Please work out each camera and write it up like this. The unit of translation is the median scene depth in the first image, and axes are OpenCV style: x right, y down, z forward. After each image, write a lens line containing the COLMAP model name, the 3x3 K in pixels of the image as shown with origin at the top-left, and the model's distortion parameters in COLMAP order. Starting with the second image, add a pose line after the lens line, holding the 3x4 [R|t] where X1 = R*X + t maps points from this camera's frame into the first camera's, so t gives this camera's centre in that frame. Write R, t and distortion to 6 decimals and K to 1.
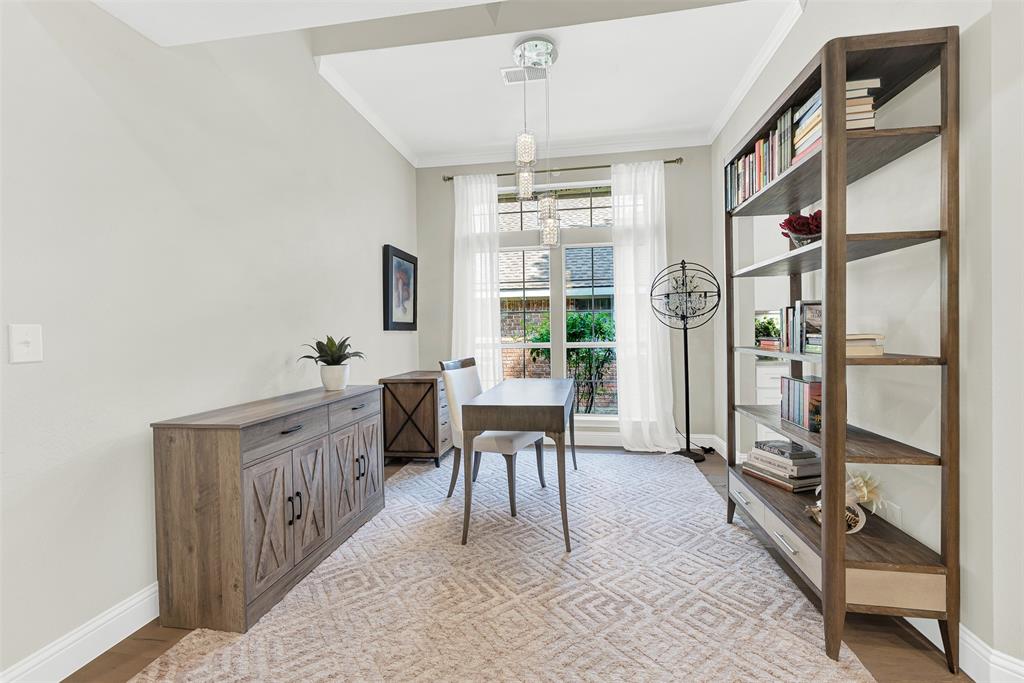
lens RADIAL K [[436.4, 0, 516.7], [0, 436.4, 338.7], [0, 0, 1]] dist [-0.003361, 0.000038]
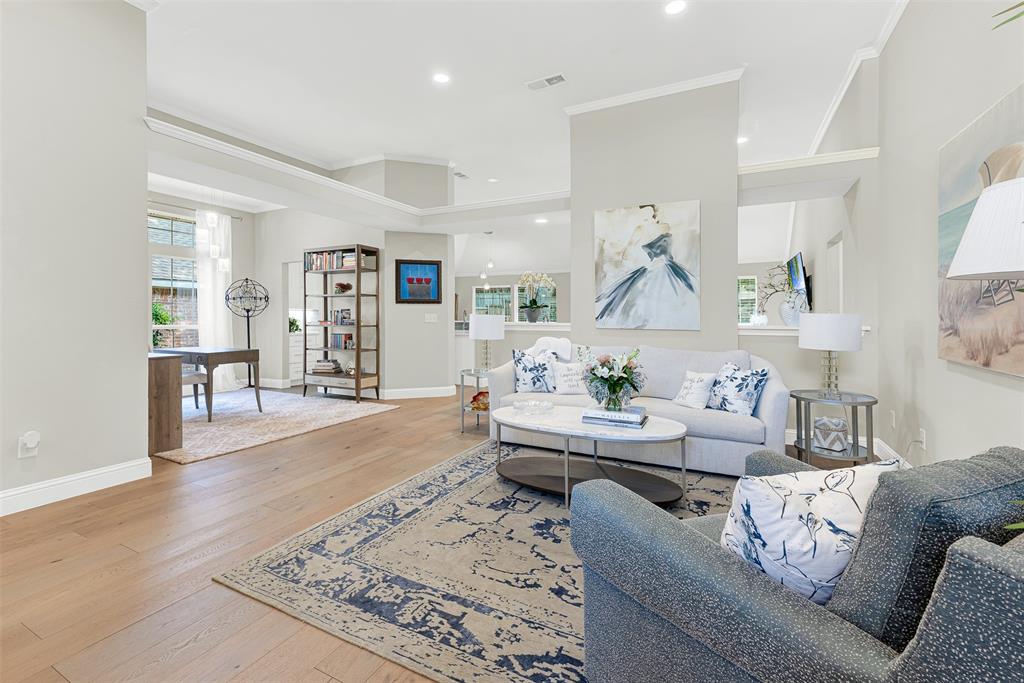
lens RADIAL K [[433.4, 0, 513.7], [0, 433.4, 310.1], [0, 0, 1]] dist [-0.000852, -0.000076]
pose [[0.298527, 0.035929, 0.953725, -1.924144], [0.007334, 0.999175, -0.039937, 0.055552], [-0.954373, 0.018916, 0.298017, -1.115380]]
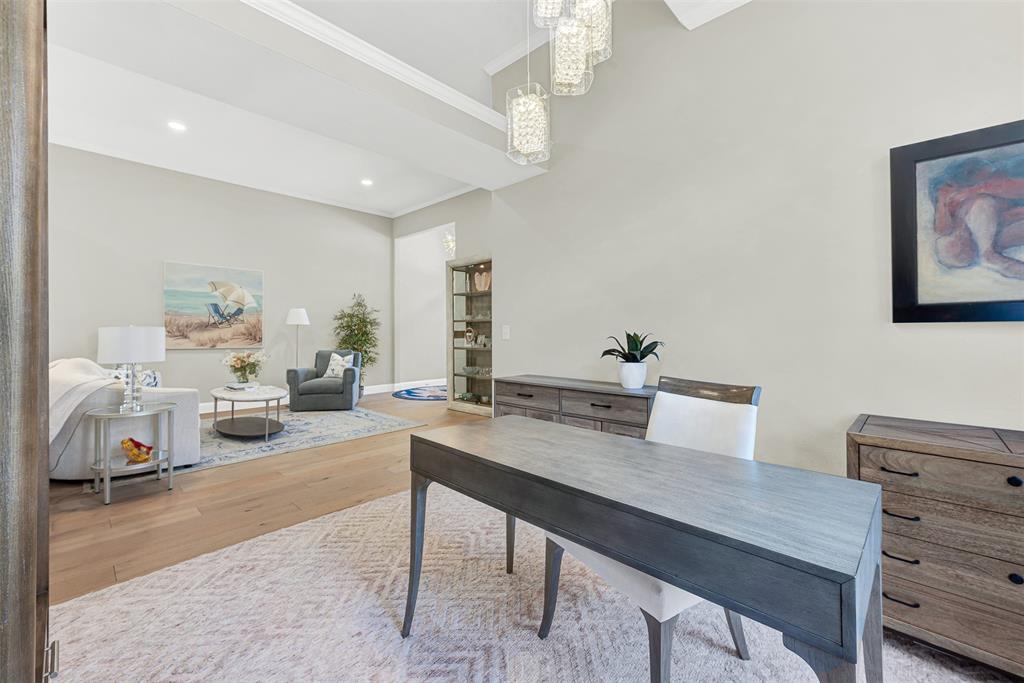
lens RADIAL K [[414.5, 0, 510.5], [0, 414.5, 331.1], [0, 0, 1]] dist [0.001813, -0.000608]
pose [[-0.574936, 0.016602, -0.818030, 0.643596], [-0.001908, 0.999764, 0.021631, -0.037523], [0.818196, 0.013997, -0.574769, 1.715901]]
